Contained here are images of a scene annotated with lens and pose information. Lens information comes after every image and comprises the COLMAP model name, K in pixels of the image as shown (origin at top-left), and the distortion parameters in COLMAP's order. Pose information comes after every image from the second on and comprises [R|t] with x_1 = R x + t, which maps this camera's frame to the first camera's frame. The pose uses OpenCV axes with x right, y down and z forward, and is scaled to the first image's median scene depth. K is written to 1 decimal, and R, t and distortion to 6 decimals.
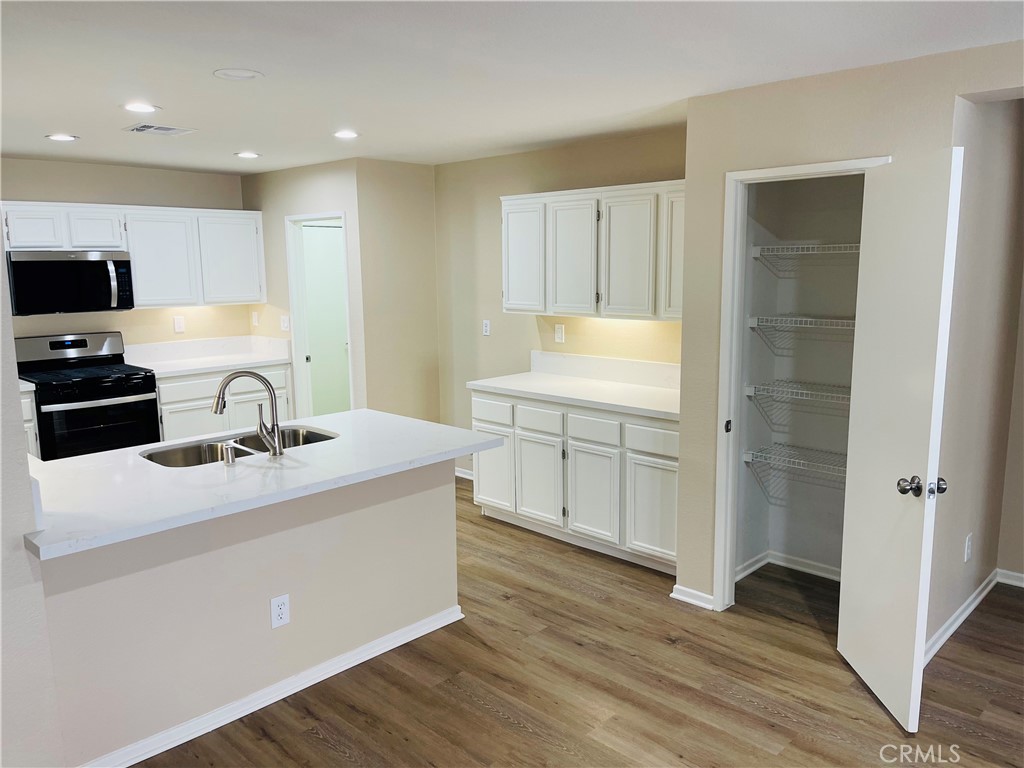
lens RADIAL K [[777.1, 0, 523.8], [0, 777.1, 380.5], [0, 0, 1]] dist [0.076314, -0.081546]
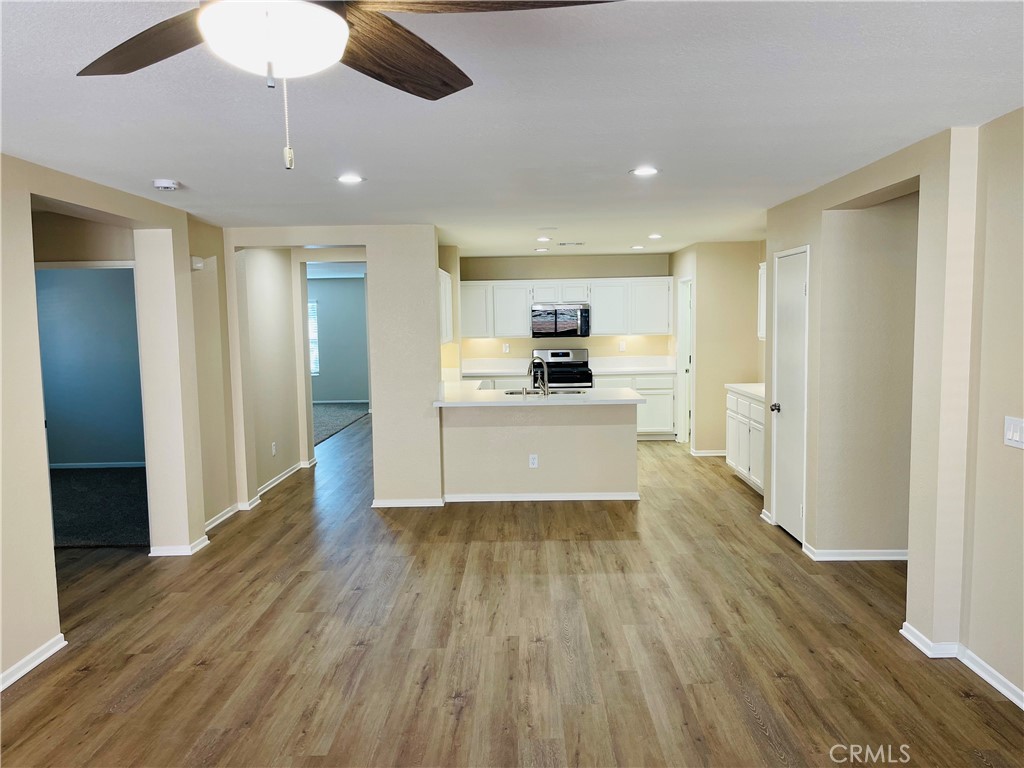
lens RADIAL K [[777.1, 0, 516.4], [0, 777.1, 387.9], [0, 0, 1]] dist [0.076314, -0.081546]
pose [[0.682165, 0.063618, -0.728426, 0.861136], [-0.098671, 0.995105, -0.005495, 0.066047], [0.724510, 0.075623, 0.685103, -0.400665]]
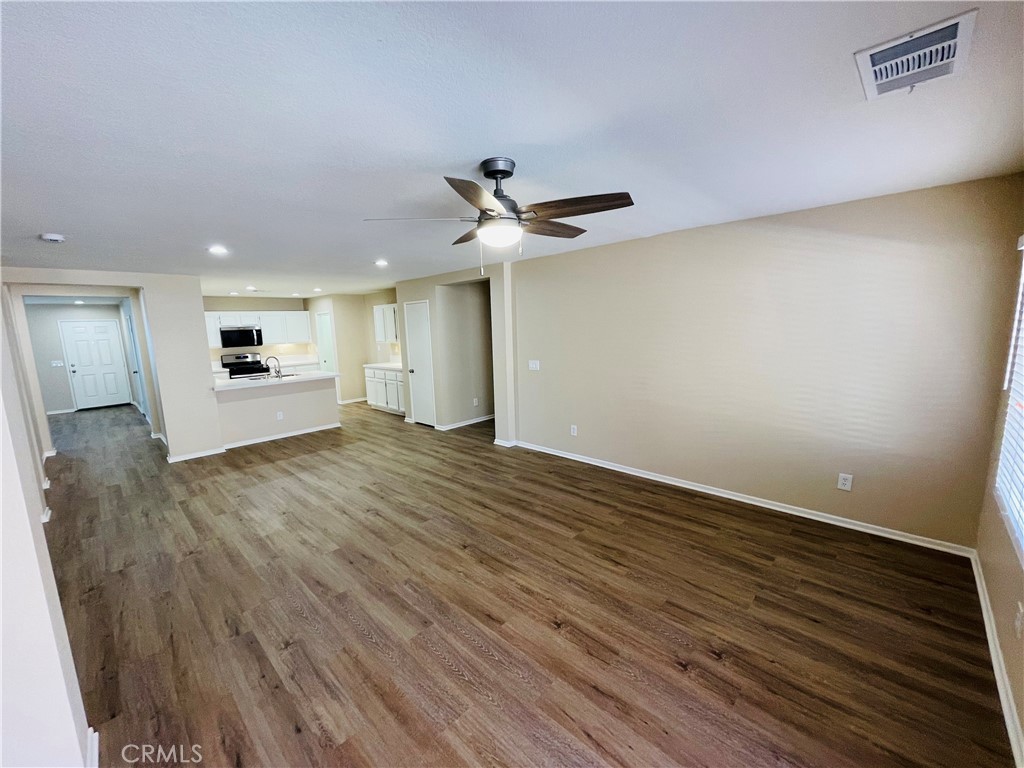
lens RADIAL K [[414.8, 0, 509.5], [0, 414.8, 384.3], [0, 0, 1]] dist [-0.003924, 0.003409]
pose [[0.999623, -0.023973, -0.013420, 0.599482], [0.023898, 0.999698, -0.005697, 0.115831], [0.013552, 0.005374, 0.999894, -0.739803]]
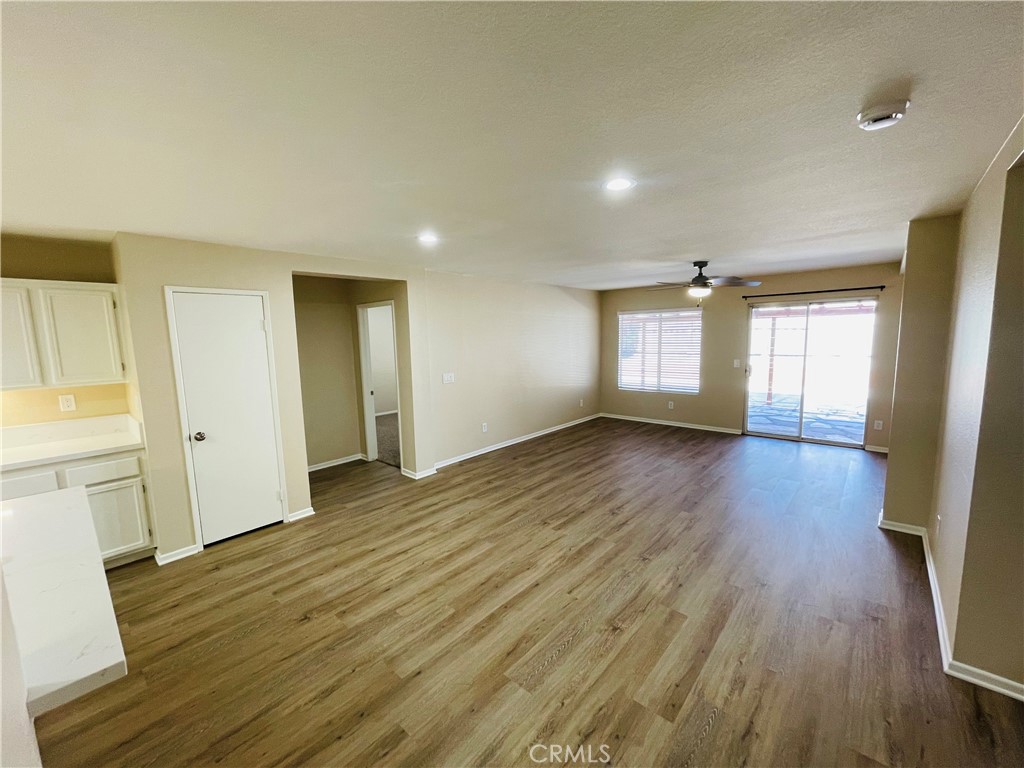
lens RADIAL K [[414.8, 0, 507.5], [0, 414.8, 384.8], [0, 0, 1]] dist [-0.003924, 0.003409]
pose [[-0.025504, -0.114278, 0.993121, -0.492636], [0.176308, 0.977358, 0.116992, -0.028210], [-0.984005, 0.178079, -0.004779, 0.260518]]
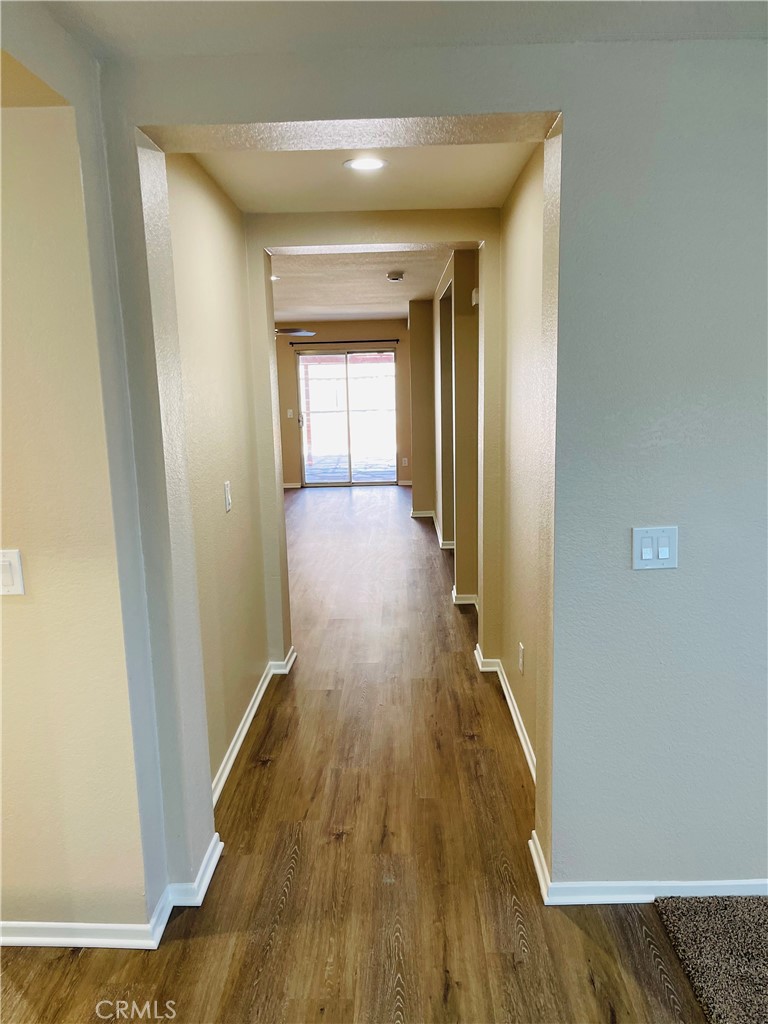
lens RADIAL K [[777.1, 0, 384.5], [0, 777.1, 522.0], [0, 0, 1]] dist [0.076314, -0.081546]
pose [[-0.674003, -0.100112, 0.731914, -1.222974], [0.141678, 0.954865, 0.261076, -0.078698], [-0.725016, 0.279662, -0.629398, 0.965709]]
